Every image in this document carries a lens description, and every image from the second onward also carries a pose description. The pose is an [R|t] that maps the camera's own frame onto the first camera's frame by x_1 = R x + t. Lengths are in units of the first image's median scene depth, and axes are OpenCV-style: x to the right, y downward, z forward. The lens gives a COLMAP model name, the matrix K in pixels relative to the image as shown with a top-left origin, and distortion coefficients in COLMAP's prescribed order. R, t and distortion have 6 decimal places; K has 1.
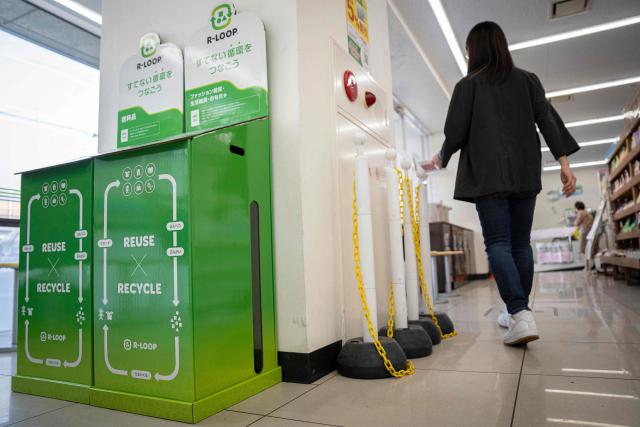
lens RADIAL K [[442.9, 0, 323.1], [0, 442.9, 214.4], [0, 0, 1]] dist [-0.071344, 0.013890]
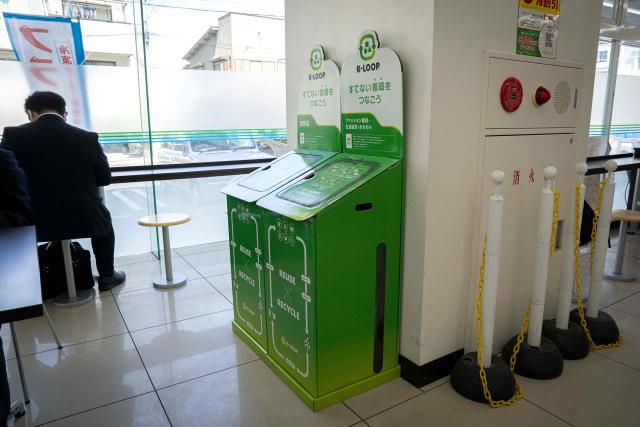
lens RADIAL K [[442.9, 0, 317.3], [0, 442.9, 213.0], [0, 0, 1]] dist [-0.071344, 0.013890]
pose [[0.852010, 0.140112, -0.504427, 0.241003], [0.030826, 0.948423, 0.315504, -0.415346], [0.522616, -0.284362, 0.803748, 0.000005]]
